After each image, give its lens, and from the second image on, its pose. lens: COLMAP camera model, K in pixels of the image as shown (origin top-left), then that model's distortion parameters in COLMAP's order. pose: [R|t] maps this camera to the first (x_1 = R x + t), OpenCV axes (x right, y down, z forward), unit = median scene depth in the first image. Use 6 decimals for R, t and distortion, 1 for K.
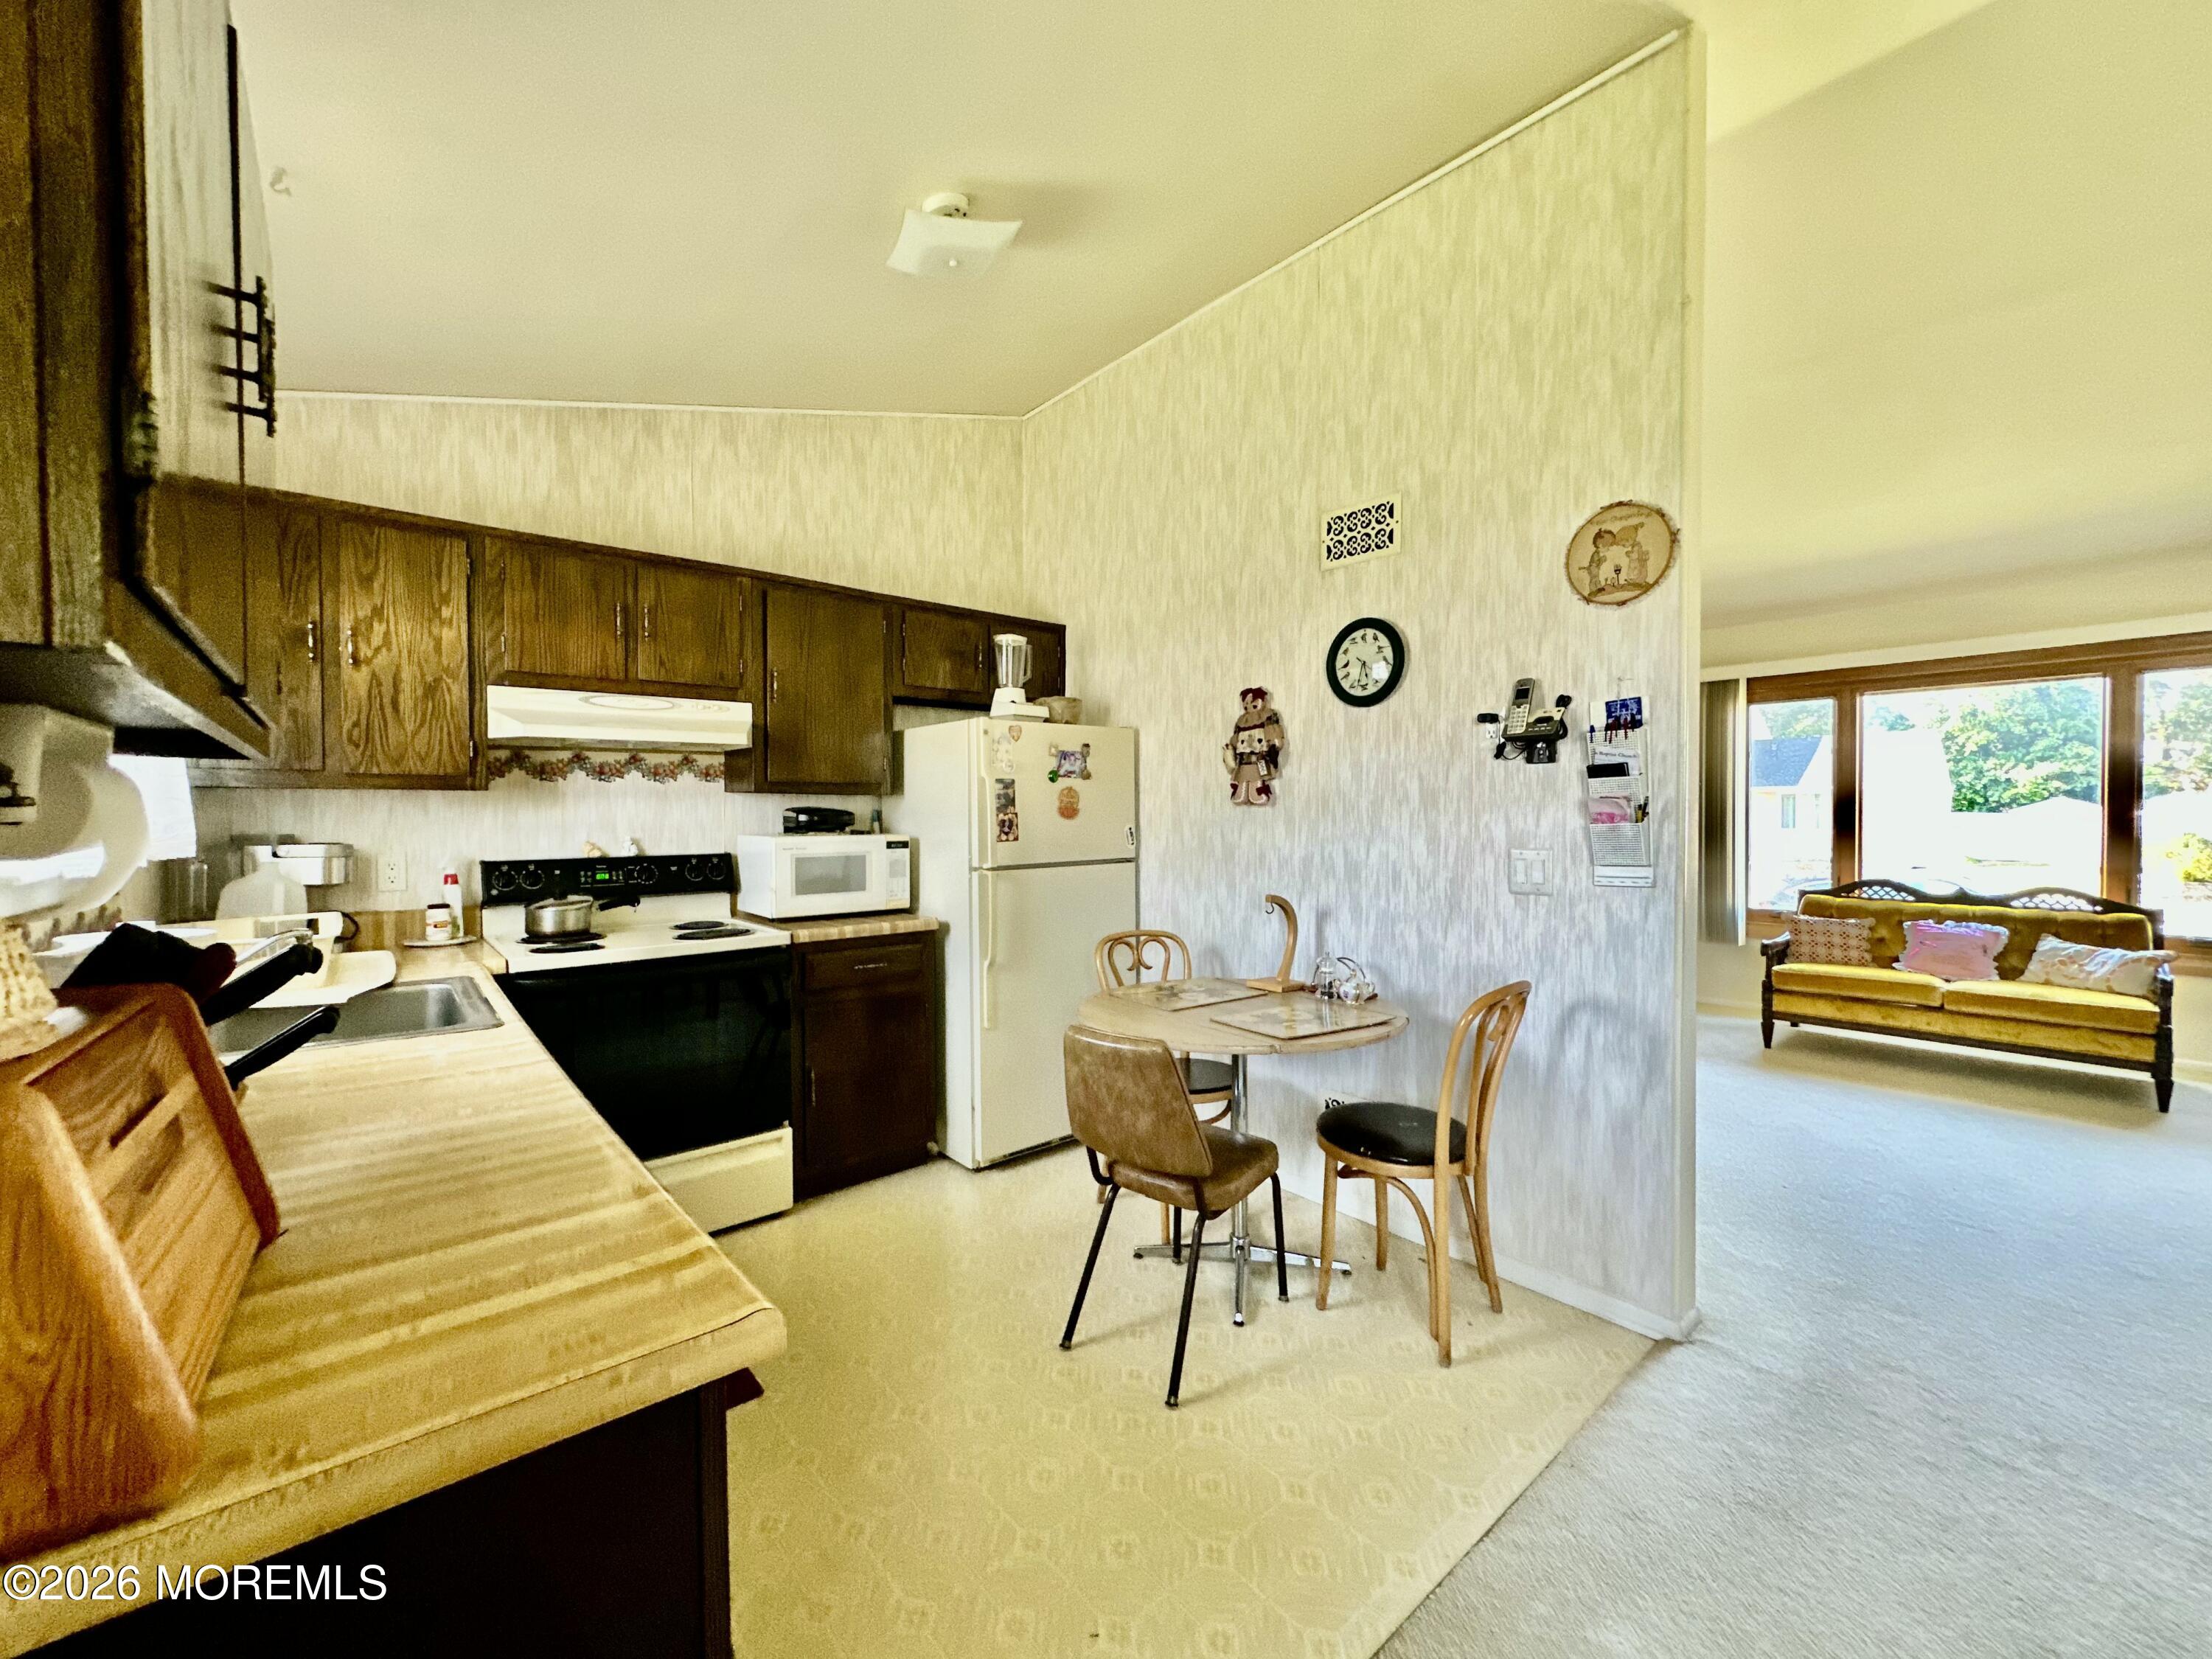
lens RADIAL K [[881.2, 0, 1103.4], [0, 881.2, 825.9], [0, 0, 1]] dist [-0.002852, 0.001098]
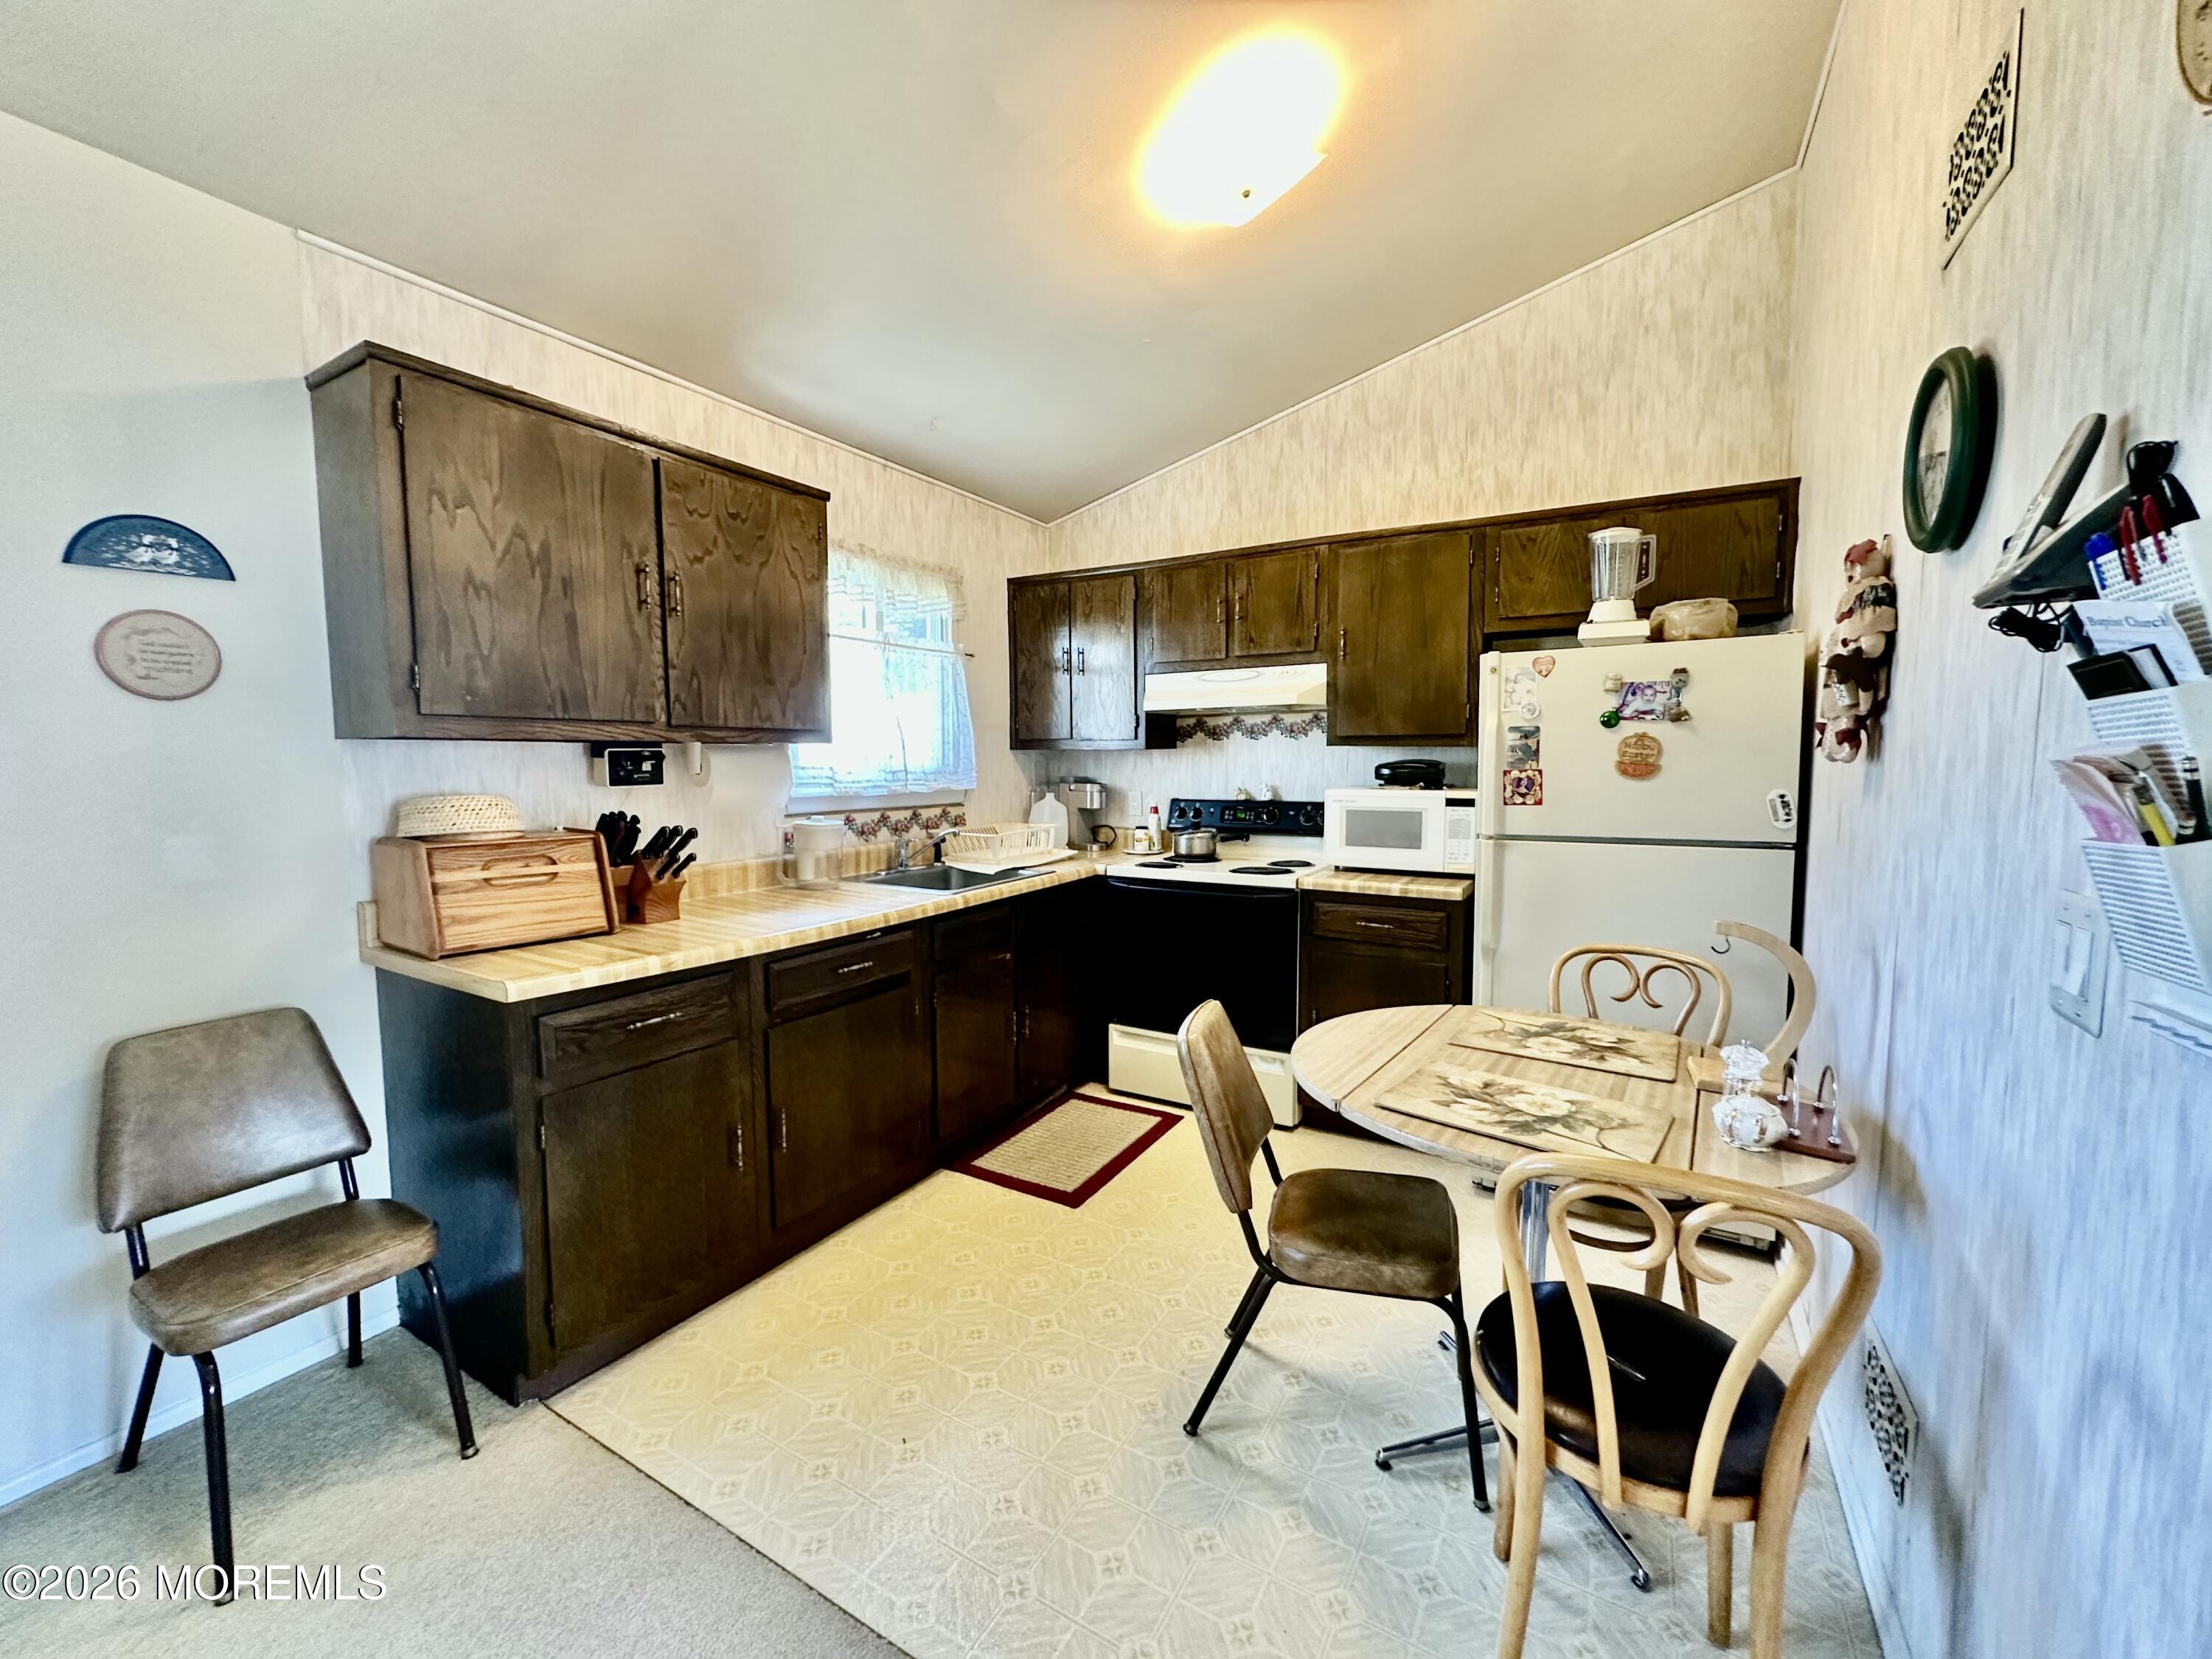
lens RADIAL K [[881.2, 0, 1103.4], [0, 881.2, 825.9], [0, 0, 1]] dist [-0.002852, 0.001098]
pose [[0.321749, 0.076206, -0.943753, 0.524576], [-0.010445, 0.996981, 0.076943, -0.021290], [0.946768, -0.014899, 0.321573, 0.386019]]
